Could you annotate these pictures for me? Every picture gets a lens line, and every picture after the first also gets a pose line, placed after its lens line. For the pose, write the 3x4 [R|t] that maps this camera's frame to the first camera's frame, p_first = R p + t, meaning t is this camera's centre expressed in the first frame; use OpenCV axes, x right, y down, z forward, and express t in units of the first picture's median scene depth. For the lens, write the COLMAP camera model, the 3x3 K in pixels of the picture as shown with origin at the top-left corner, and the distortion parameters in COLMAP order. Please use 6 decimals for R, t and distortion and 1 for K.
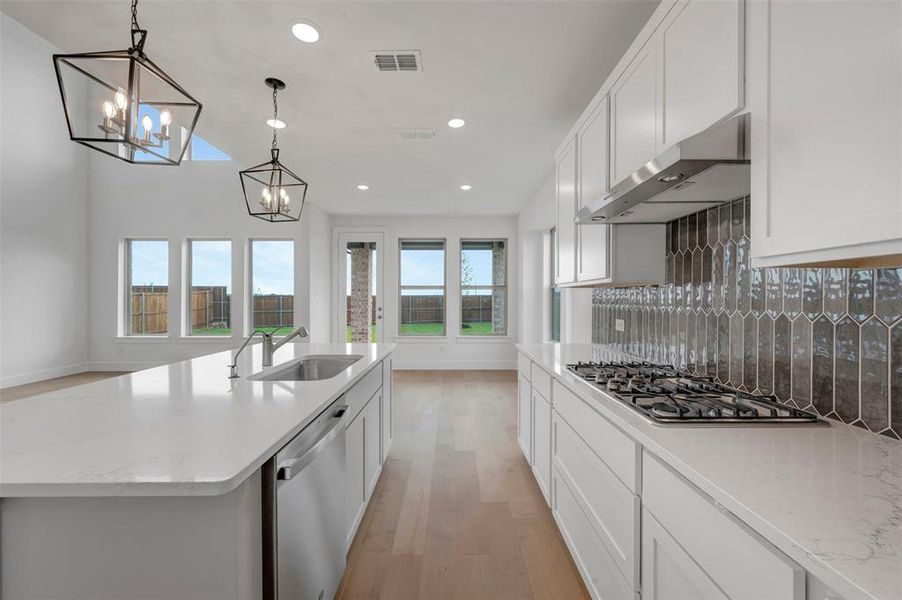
lens RADIAL K [[355.7, 0, 452.2], [0, 355.7, 298.4], [0, 0, 1]] dist [0.001815, 0.000049]
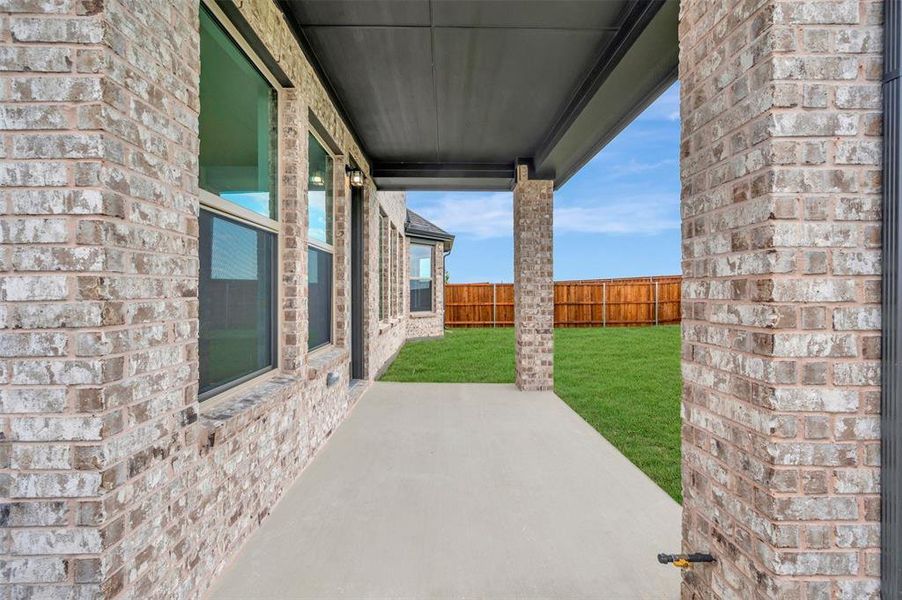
lens RADIAL K [[358.0, 0, 451.7], [0, 358.0, 293.1], [0, 0, 1]] dist [0.000378, 0.000032]
pose [[0.019448, -0.000784, -0.999811, 0.674966], [-0.001496, 0.999999, -0.000813, 0.057546], [0.999810, 0.001512, 0.019447, 2.125022]]
